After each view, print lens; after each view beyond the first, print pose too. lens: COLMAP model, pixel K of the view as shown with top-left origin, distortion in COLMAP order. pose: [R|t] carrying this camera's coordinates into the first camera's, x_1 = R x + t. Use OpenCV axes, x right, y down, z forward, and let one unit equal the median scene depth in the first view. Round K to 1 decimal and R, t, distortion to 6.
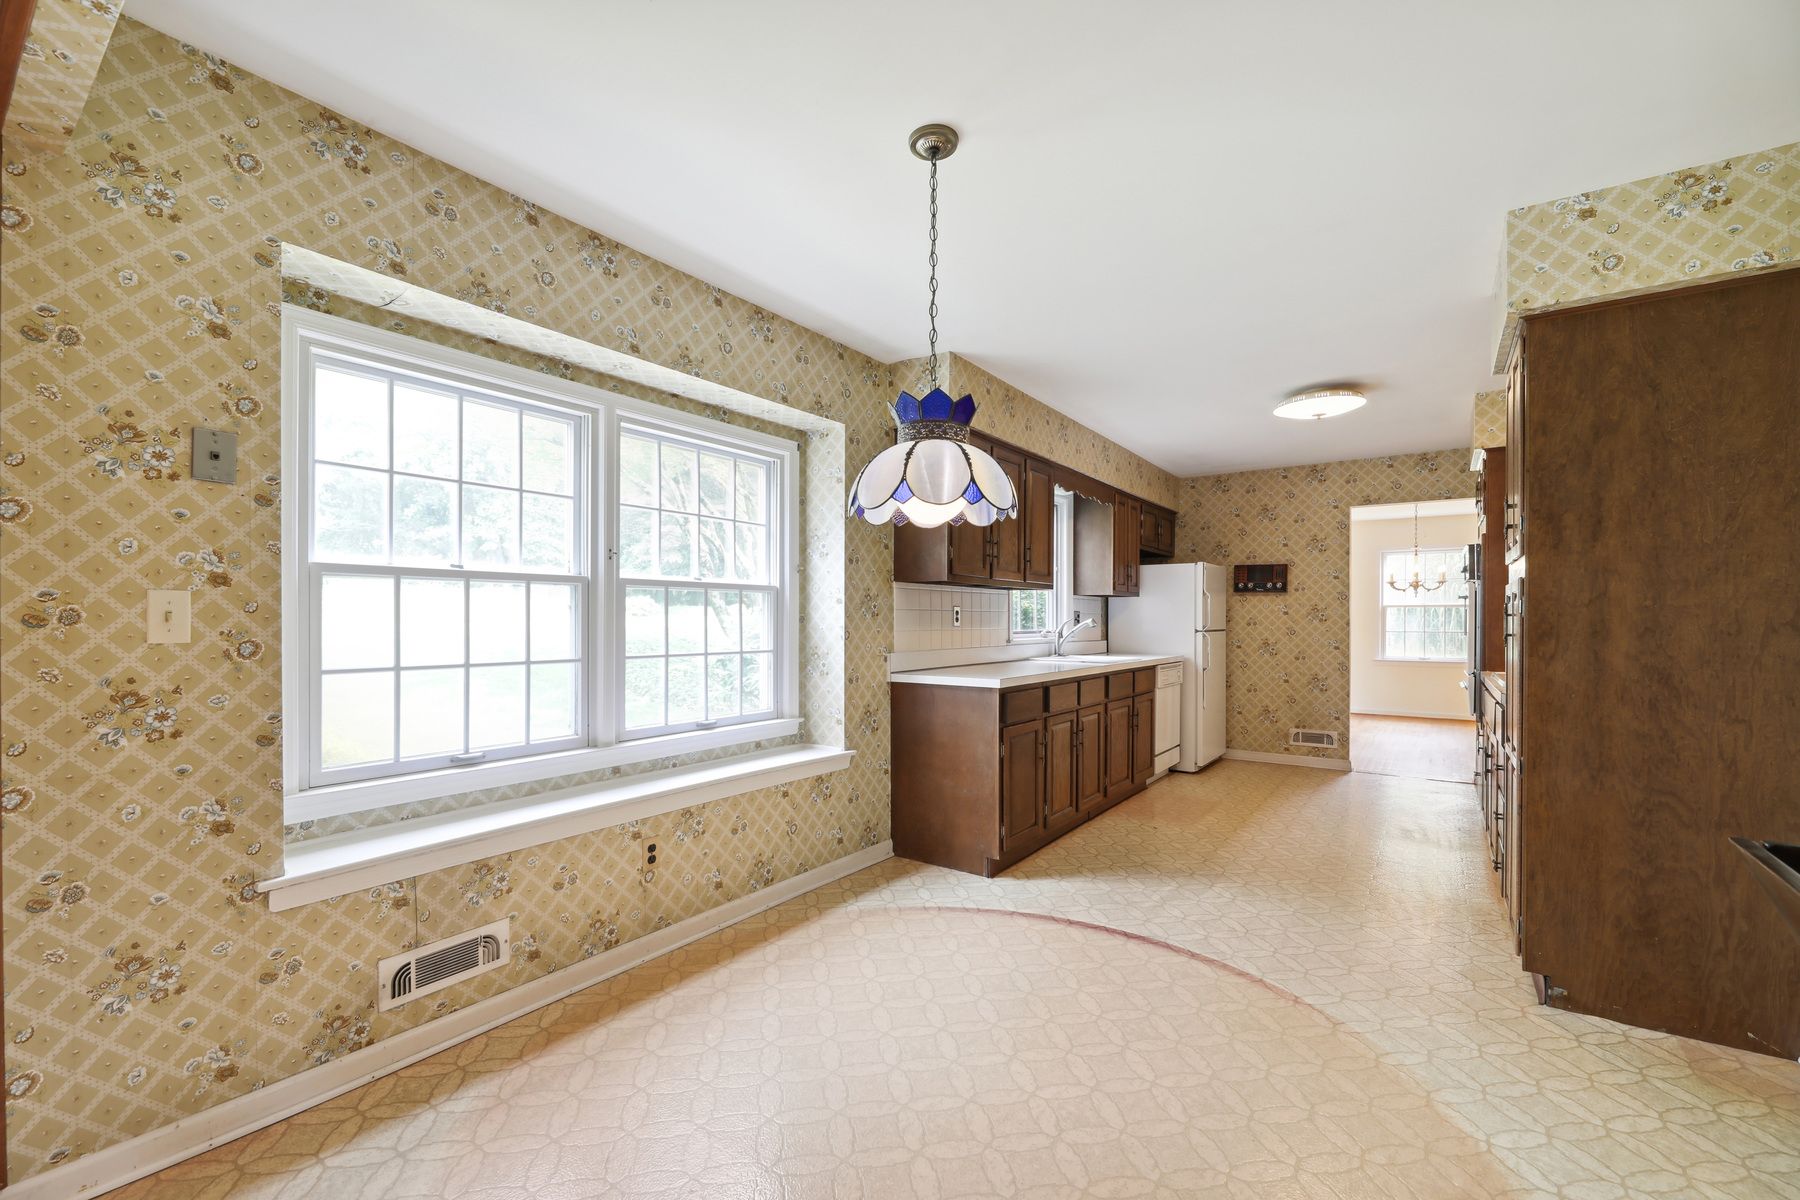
lens RADIAL K [[749.0, 0, 895.8], [0, 749.0, 622.7], [0, 0, 1]] dist [0.005920, -0.004873]
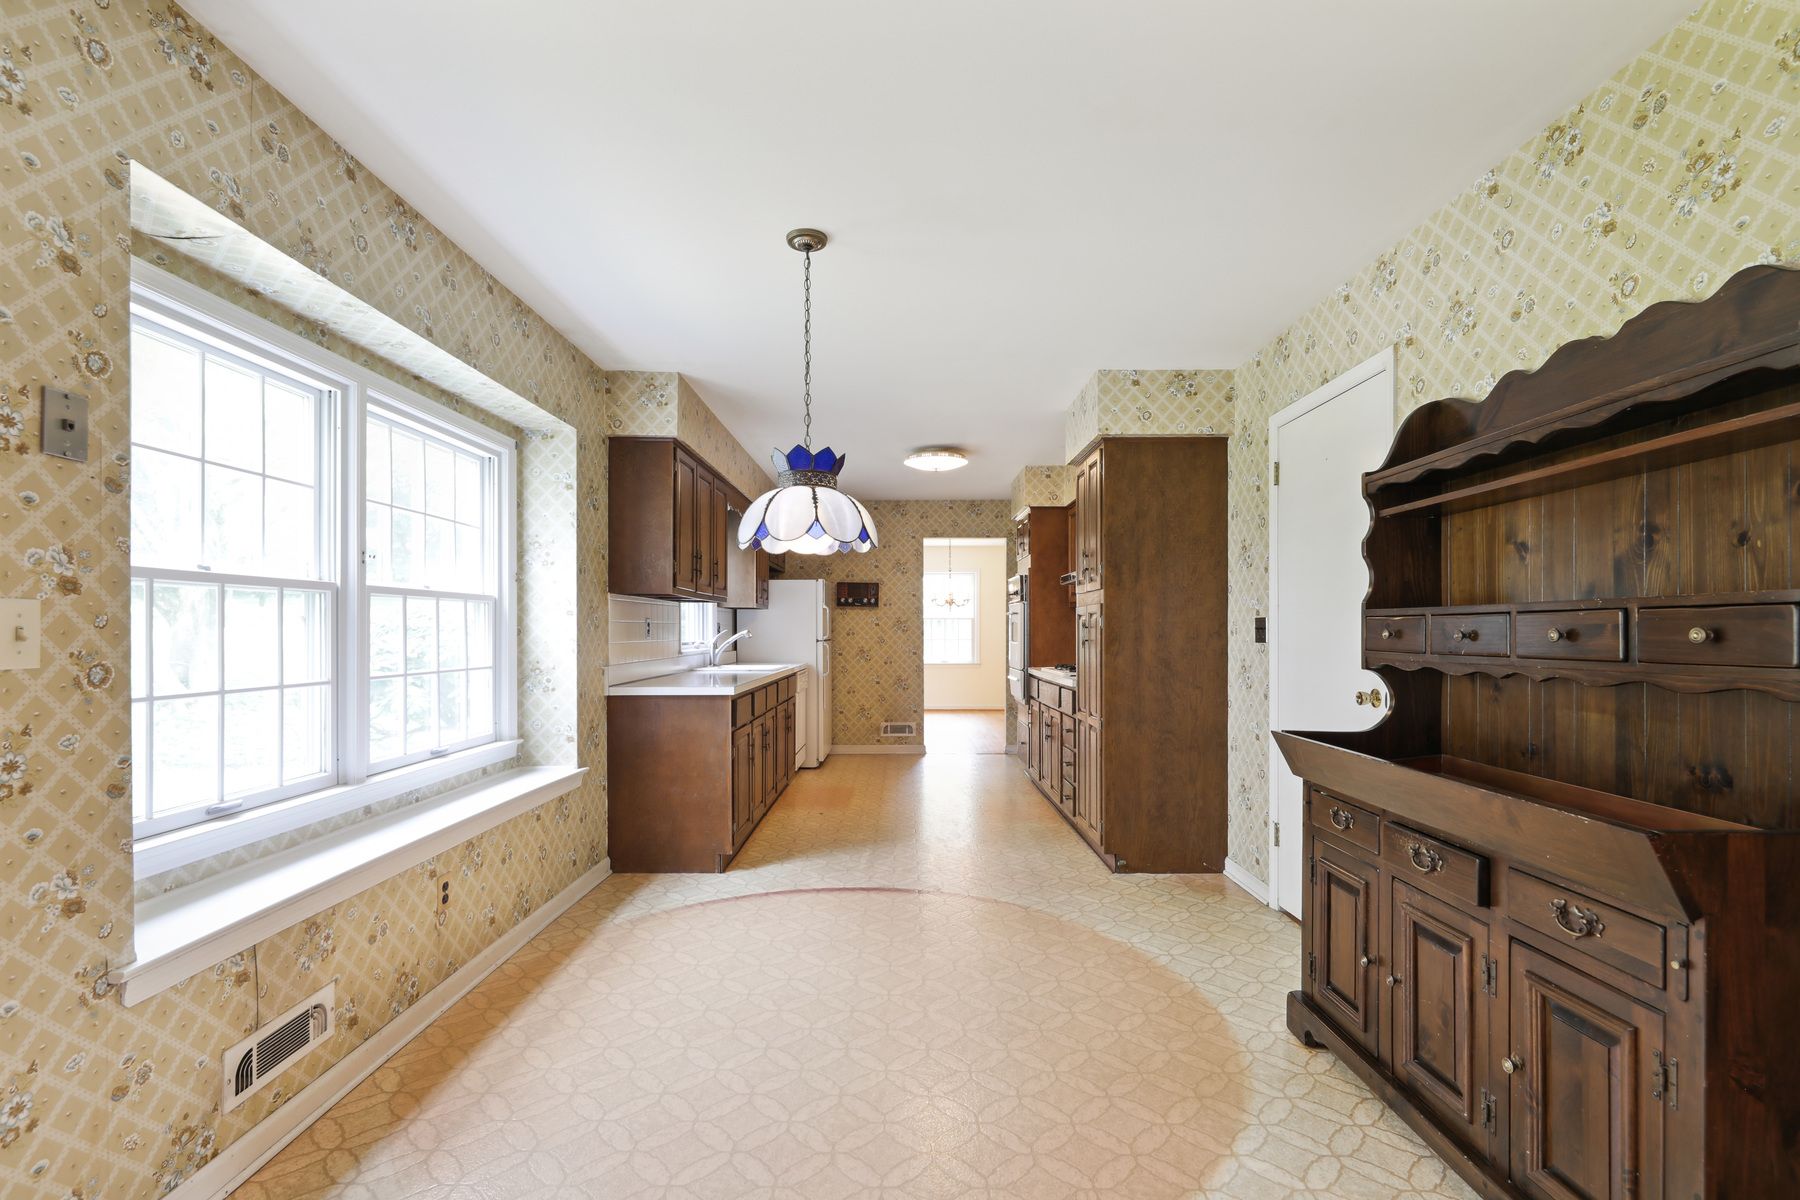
lens RADIAL K [[808.9, 0, 901.1], [0, 808.9, 633.0], [0, 0, 1]] dist [0.008161, -0.002692]
pose [[0.811606, -0.005388, 0.584180, -0.475870], [0.005576, 0.999983, 0.001477, -0.003451], [-0.584178, 0.002059, 0.811623, -0.122159]]
